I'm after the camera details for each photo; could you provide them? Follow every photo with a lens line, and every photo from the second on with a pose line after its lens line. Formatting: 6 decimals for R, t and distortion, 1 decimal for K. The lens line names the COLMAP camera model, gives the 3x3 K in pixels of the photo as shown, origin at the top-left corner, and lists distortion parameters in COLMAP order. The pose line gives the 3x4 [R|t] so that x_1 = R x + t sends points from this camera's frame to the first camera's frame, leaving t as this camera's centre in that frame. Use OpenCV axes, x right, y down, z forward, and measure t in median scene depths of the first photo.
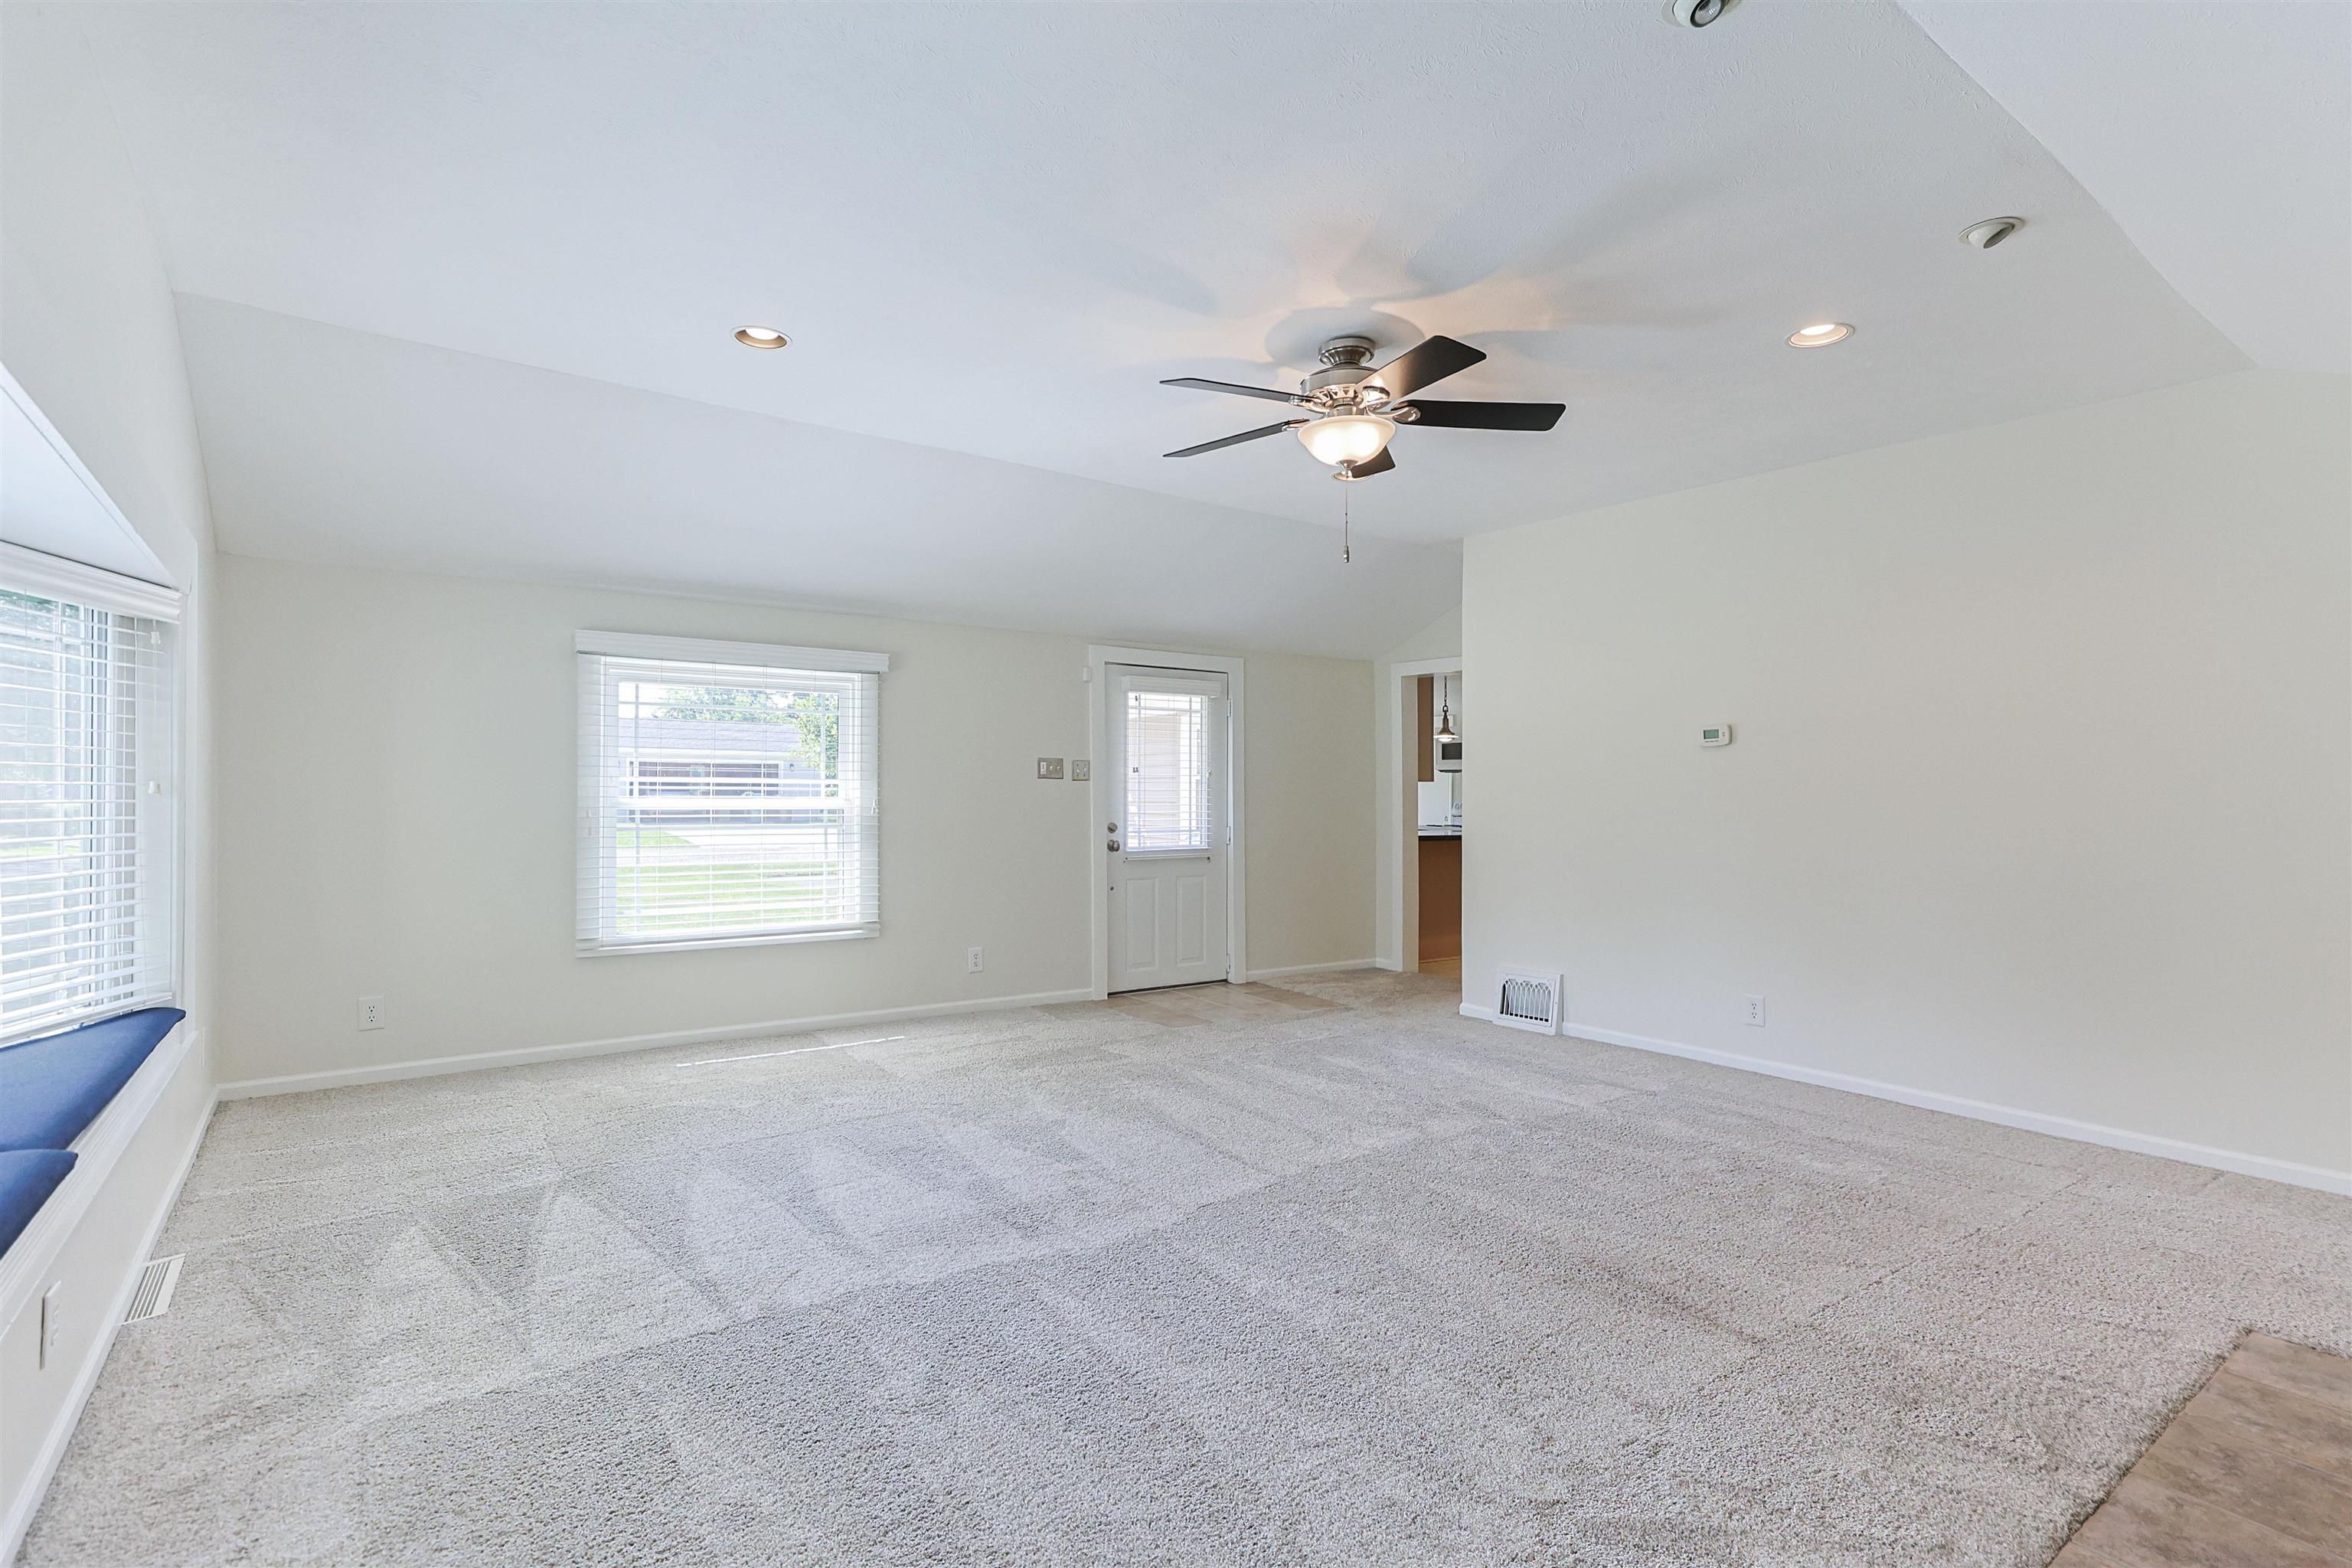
lens RADIAL K [[1136.8, 0, 1176.0], [0, 1136.8, 784.0], [0, 0, 1]] dist [-0.001372, 0.000194]
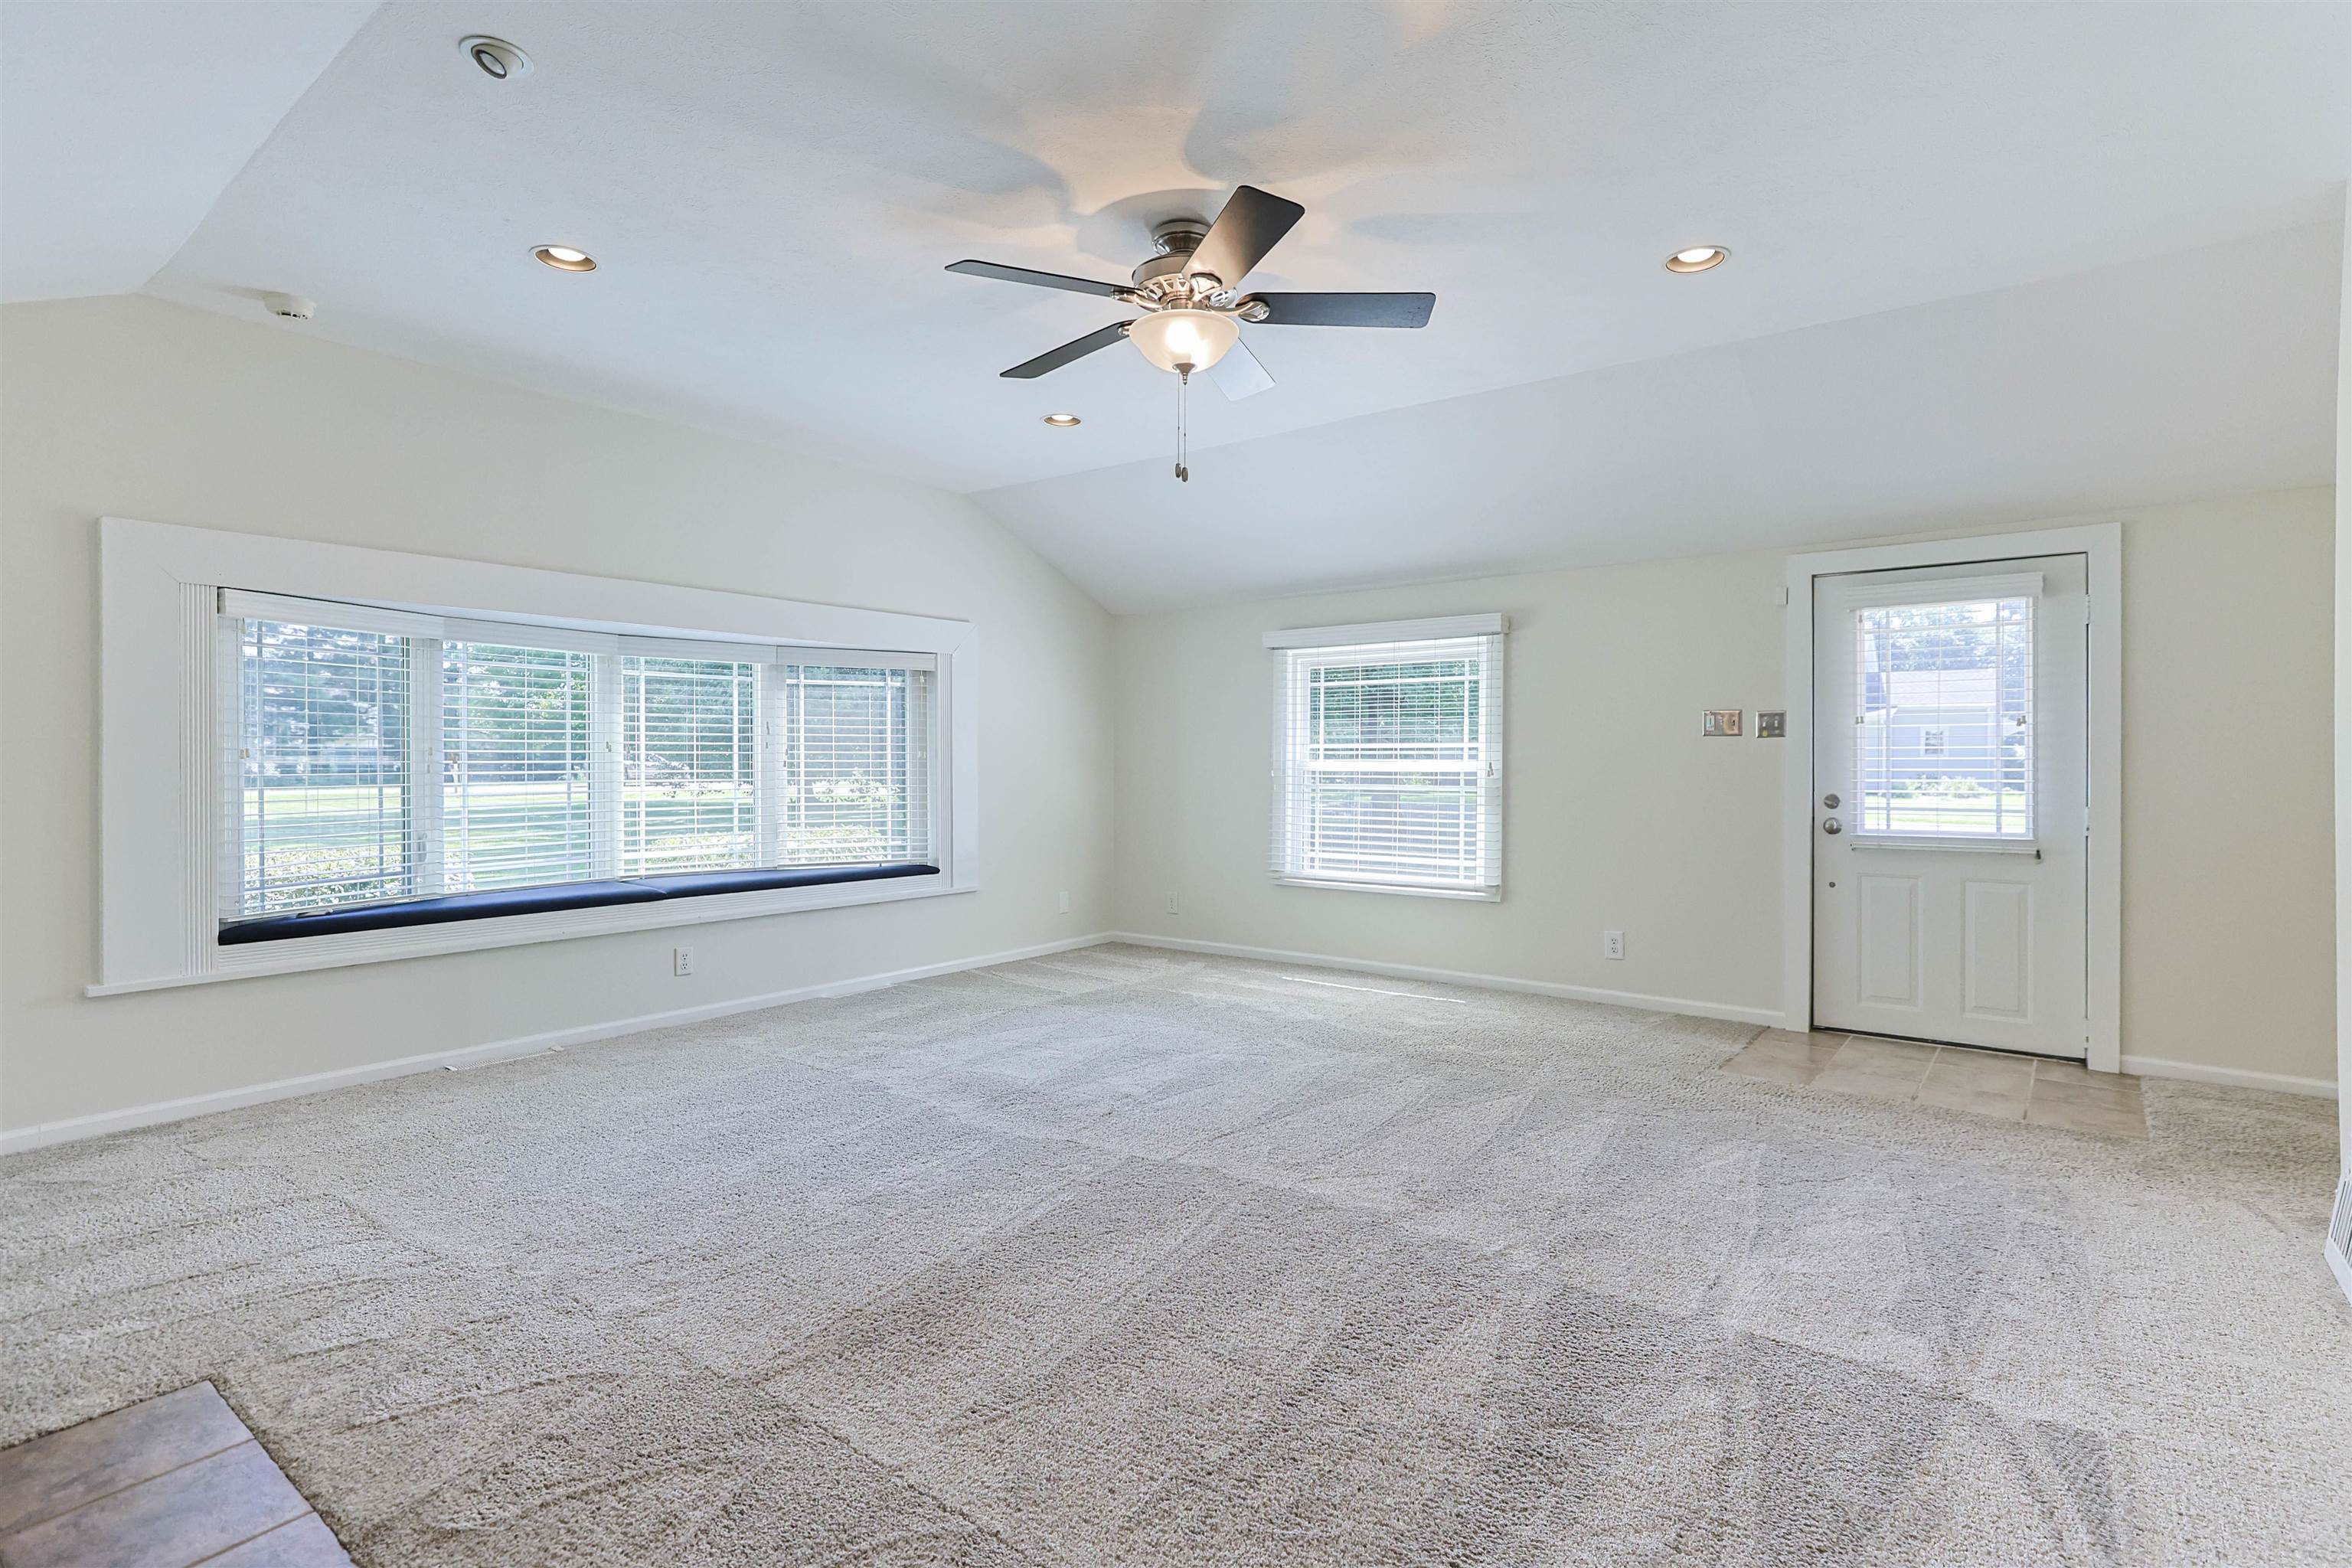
lens RADIAL K [[1147.8, 0, 1180.3], [0, 1147.8, 767.7], [0, 0, 1]] dist [-0.003298, 0.000177]
pose [[0.283034, -0.000396, -0.959110, 0.611496], [0.008650, 0.999960, 0.002140, 0.014045], [0.959071, -0.008901, 0.283026, 0.457646]]
